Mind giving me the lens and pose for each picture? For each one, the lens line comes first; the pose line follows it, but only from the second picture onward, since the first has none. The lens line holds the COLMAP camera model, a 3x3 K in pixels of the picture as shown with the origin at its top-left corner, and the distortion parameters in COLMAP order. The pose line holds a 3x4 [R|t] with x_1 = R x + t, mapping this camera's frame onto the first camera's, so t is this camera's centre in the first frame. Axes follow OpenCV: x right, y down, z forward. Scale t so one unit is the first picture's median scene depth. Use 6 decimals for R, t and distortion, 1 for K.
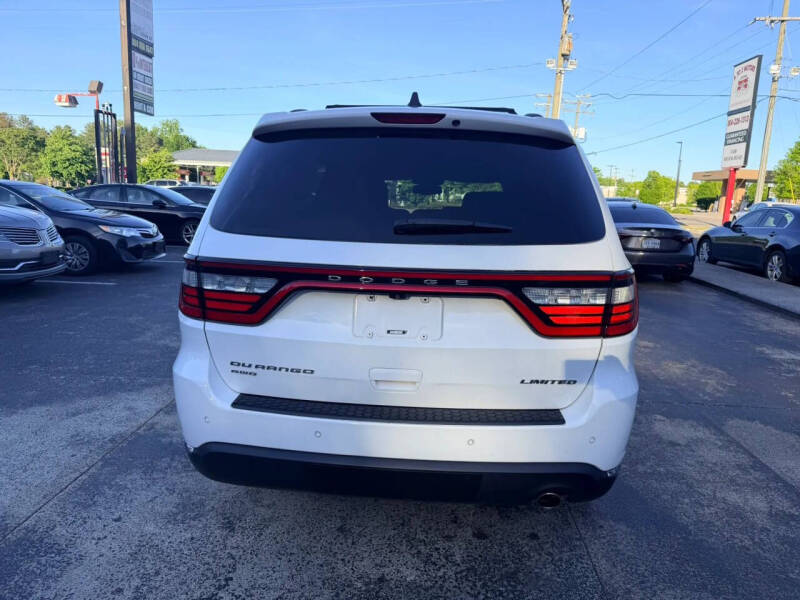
lens RADIAL K [[557.1, 0, 399.0], [0, 557.1, 305.5], [0, 0, 1]] dist [0.038385, -0.044499]
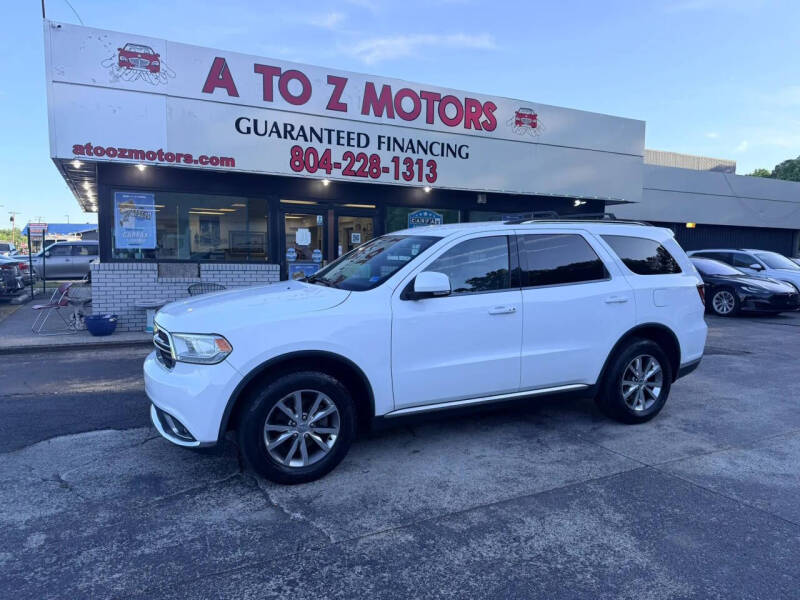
lens RADIAL K [[557.1, 0, 408.0], [0, 557.1, 303.7], [0, 0, 1]] dist [0.038385, -0.044499]
pose [[-0.509115, -0.121795, 0.852038, -0.807630], [0.135592, 0.966226, 0.219138, -0.337681], [-0.849951, 0.227096, -0.475406, 1.528448]]
